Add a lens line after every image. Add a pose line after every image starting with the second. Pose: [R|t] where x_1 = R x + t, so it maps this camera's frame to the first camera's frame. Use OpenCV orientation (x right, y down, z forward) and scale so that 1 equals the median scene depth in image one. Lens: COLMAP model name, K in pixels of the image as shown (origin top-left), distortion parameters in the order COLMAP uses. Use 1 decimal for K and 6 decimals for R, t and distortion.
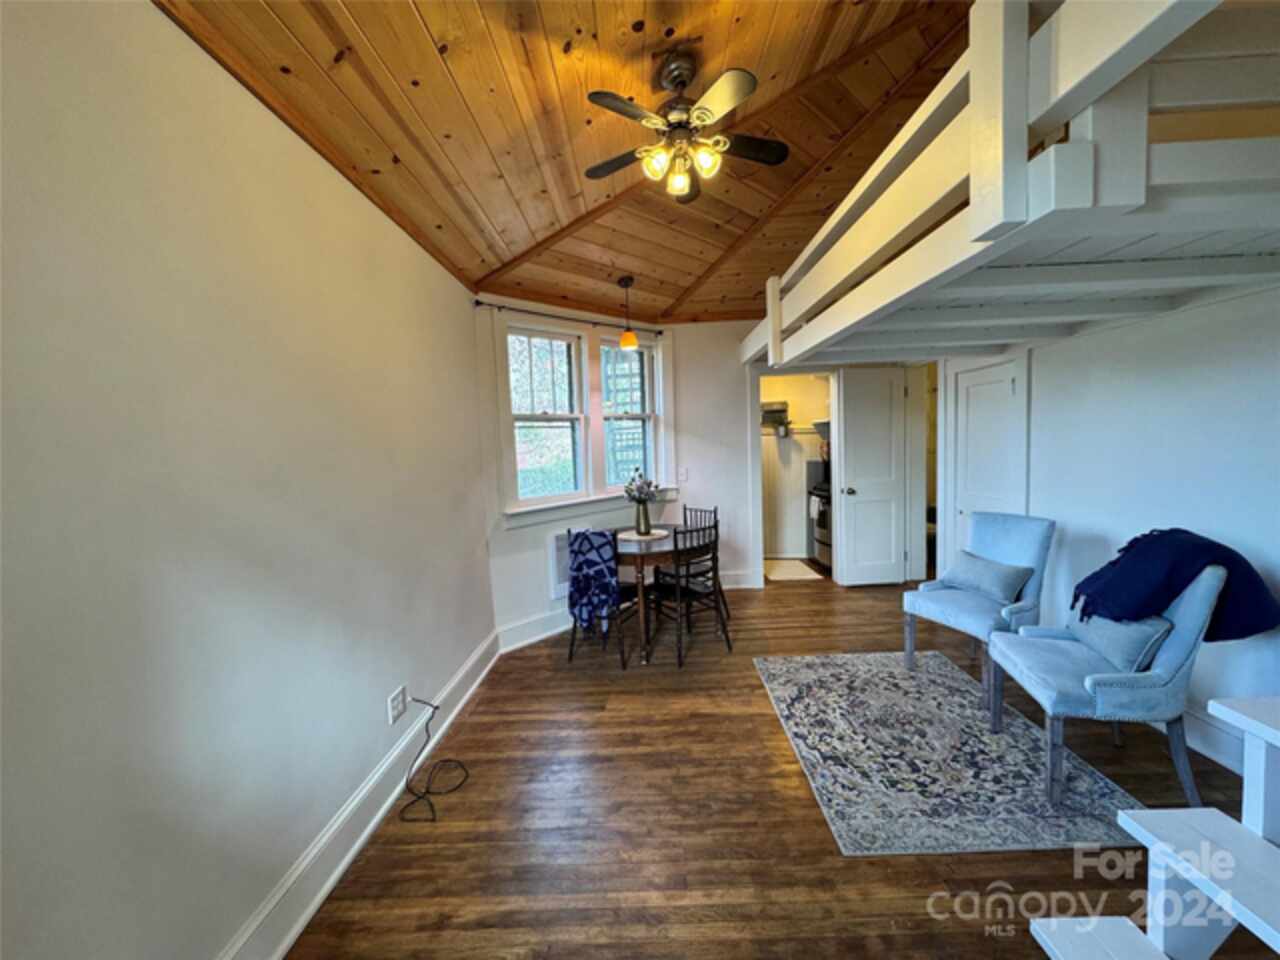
lens RADIAL K [[510.1, 0, 639.5], [0, 510.1, 484.4], [0, 0, 1]] dist [-0.002097, 0.000587]
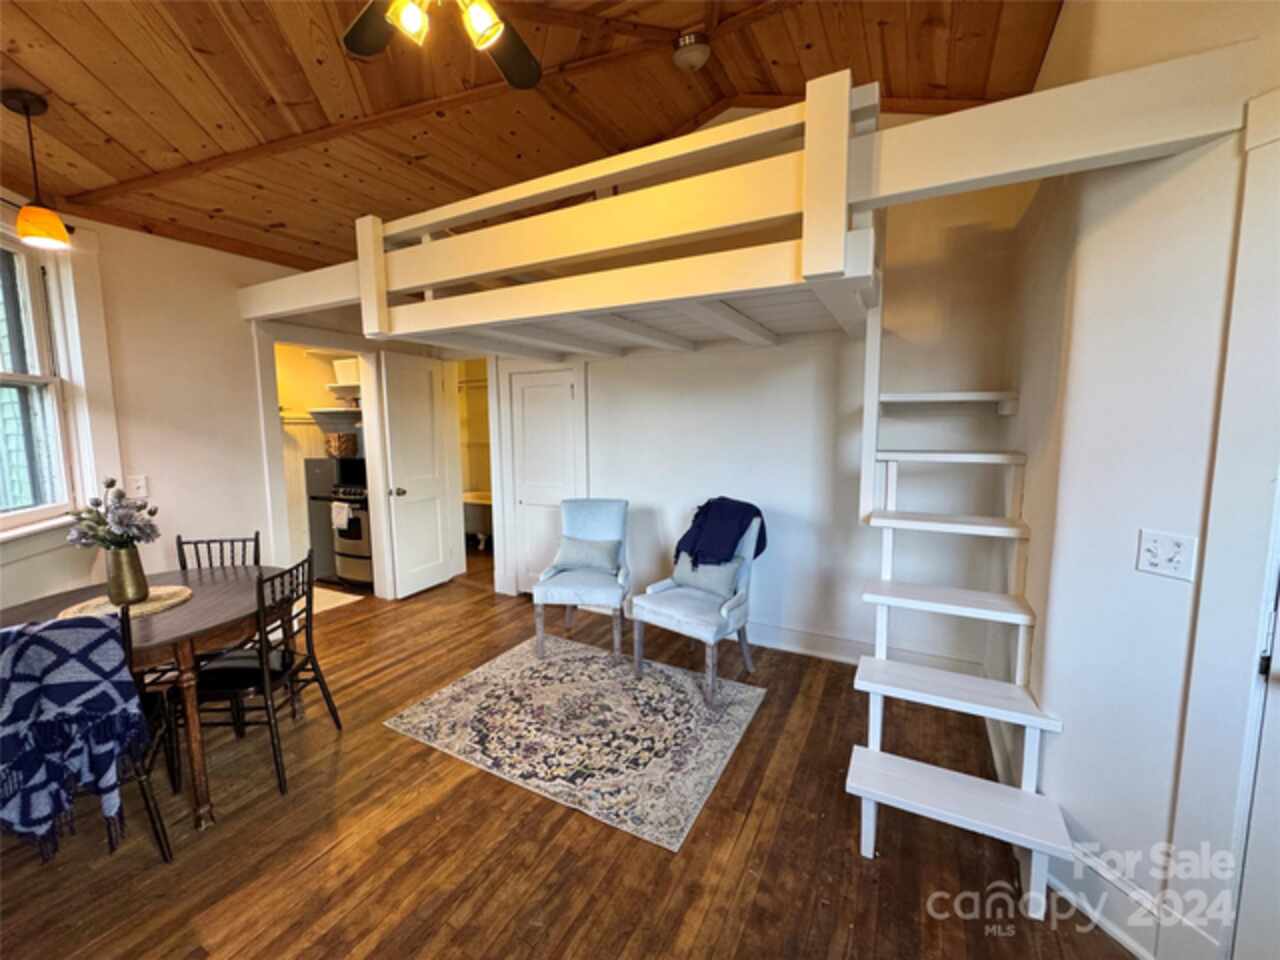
lens RADIAL K [[510.1, 0, 644.0], [0, 510.1, 482.6], [0, 0, 1]] dist [-0.002097, 0.000587]
pose [[0.456689, -0.067394, 0.887070, -0.284841], [0.060234, 0.997181, 0.044749, -0.026806], [-0.887585, 0.032996, 0.459461, 0.350838]]
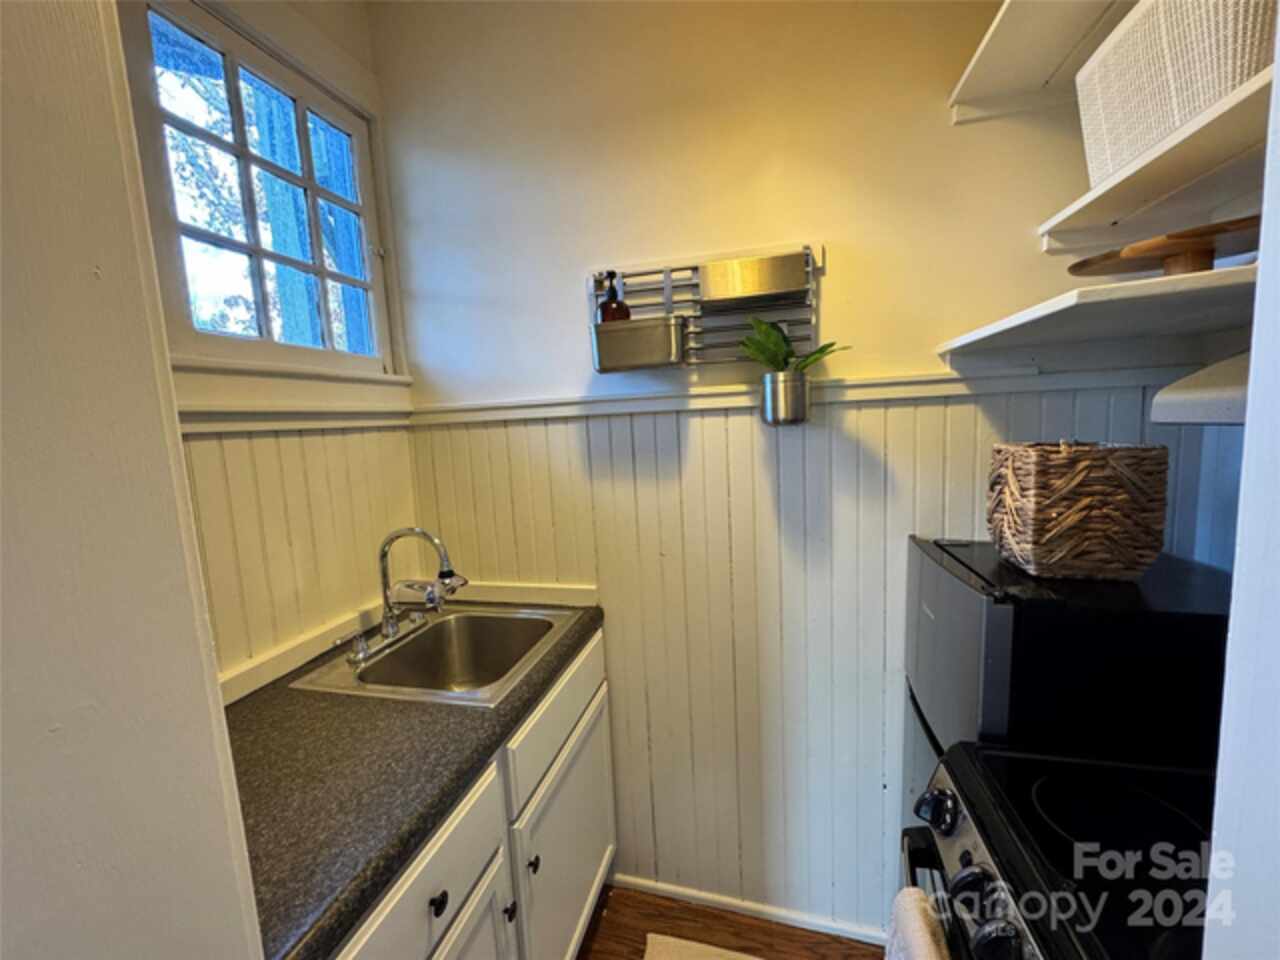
lens RADIAL K [[510.1, 0, 637.1], [0, 510.1, 476.9], [0, 0, 1]] dist [-0.002097, 0.000587]
pose [[0.969859, 0.017593, -0.243031, 0.563121], [-0.008226, 0.999186, 0.039503, -0.162015], [0.243528, -0.036313, 0.969214, 1.612966]]
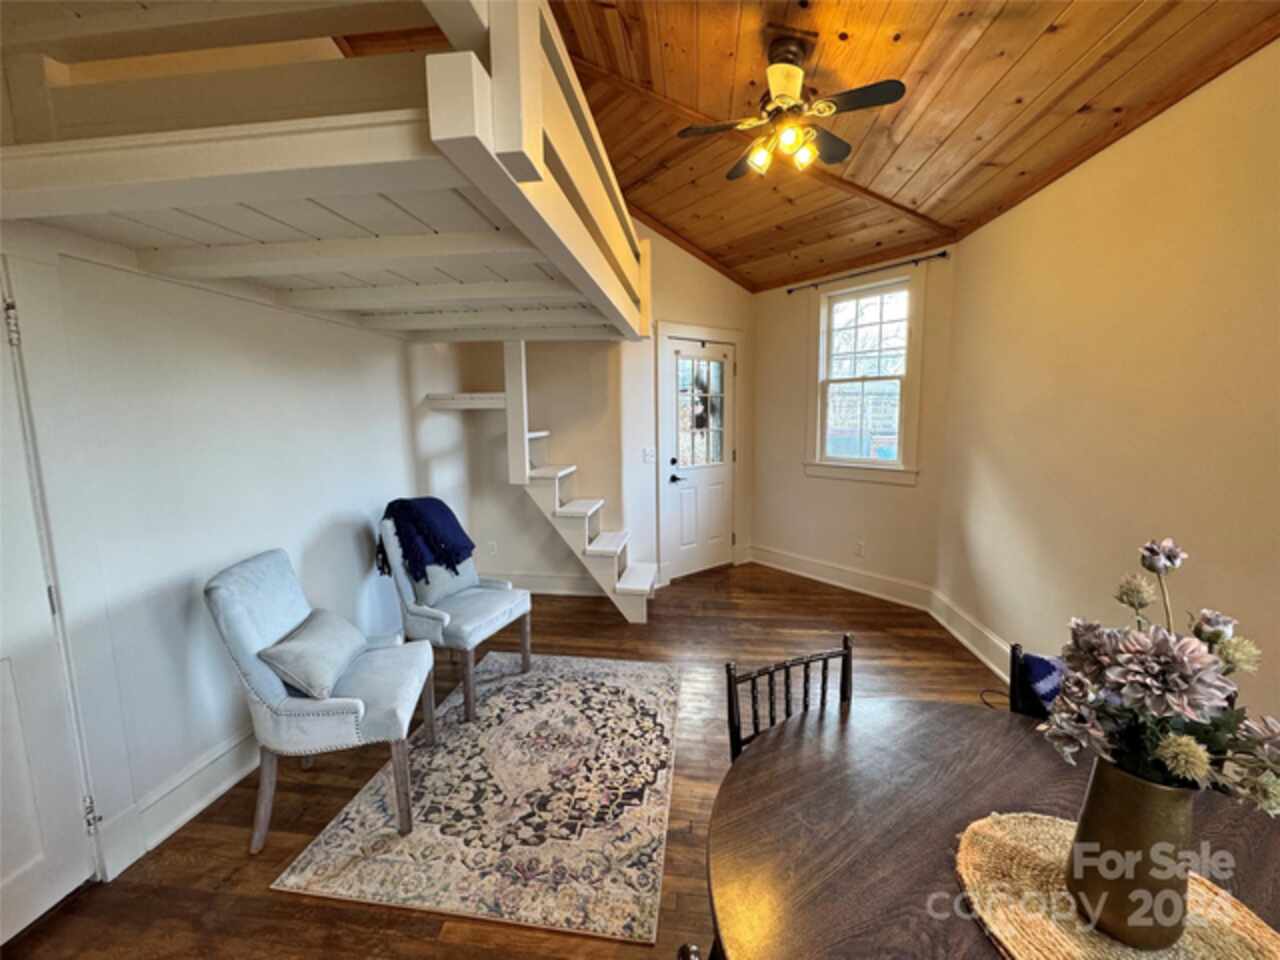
lens RADIAL K [[510.1, 0, 635.6], [0, 510.1, 476.7], [0, 0, 1]] dist [-0.002097, 0.000587]
pose [[-0.992108, 0.036611, 0.119922, 0.202369], [0.059685, 0.979007, 0.194890, -0.135562], [-0.110269, 0.200509, -0.973466, 1.552918]]
